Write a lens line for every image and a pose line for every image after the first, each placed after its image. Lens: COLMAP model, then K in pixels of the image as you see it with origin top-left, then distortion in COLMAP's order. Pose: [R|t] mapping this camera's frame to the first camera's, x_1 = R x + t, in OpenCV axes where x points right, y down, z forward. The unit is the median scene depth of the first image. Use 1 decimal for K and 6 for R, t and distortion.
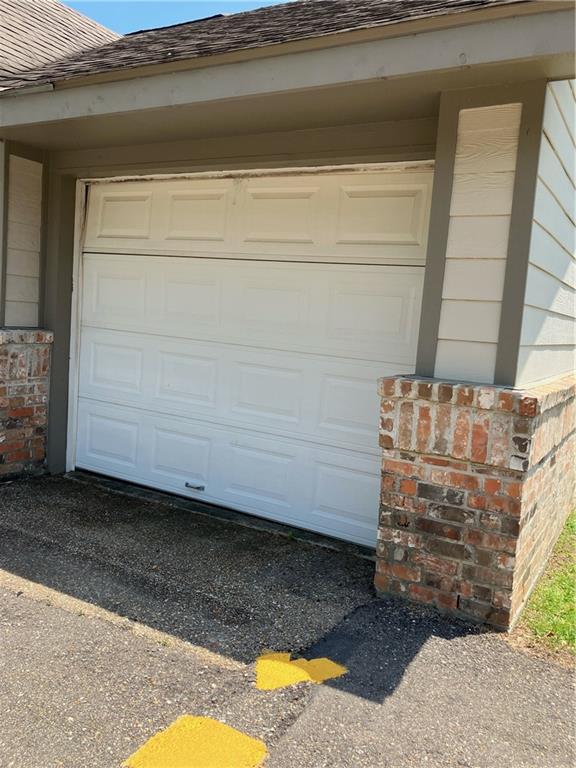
lens RADIAL K [[629.3, 0, 290.4], [0, 629.3, 388.1], [0, 0, 1]] dist [-0.007861, -0.015785]
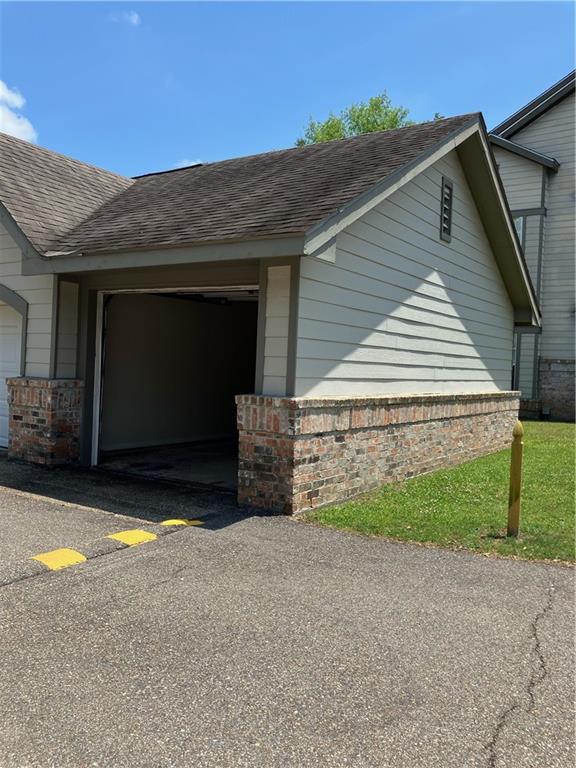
lens RADIAL K [[629.3, 0, 287.3], [0, 629.3, 379.2], [0, 0, 1]] dist [-0.007861, -0.015785]
pose [[0.997426, -0.028330, -0.065877, 0.463188], [0.021727, 0.994863, -0.098871, 0.143688], [0.068340, 0.097185, 0.992917, -1.064924]]
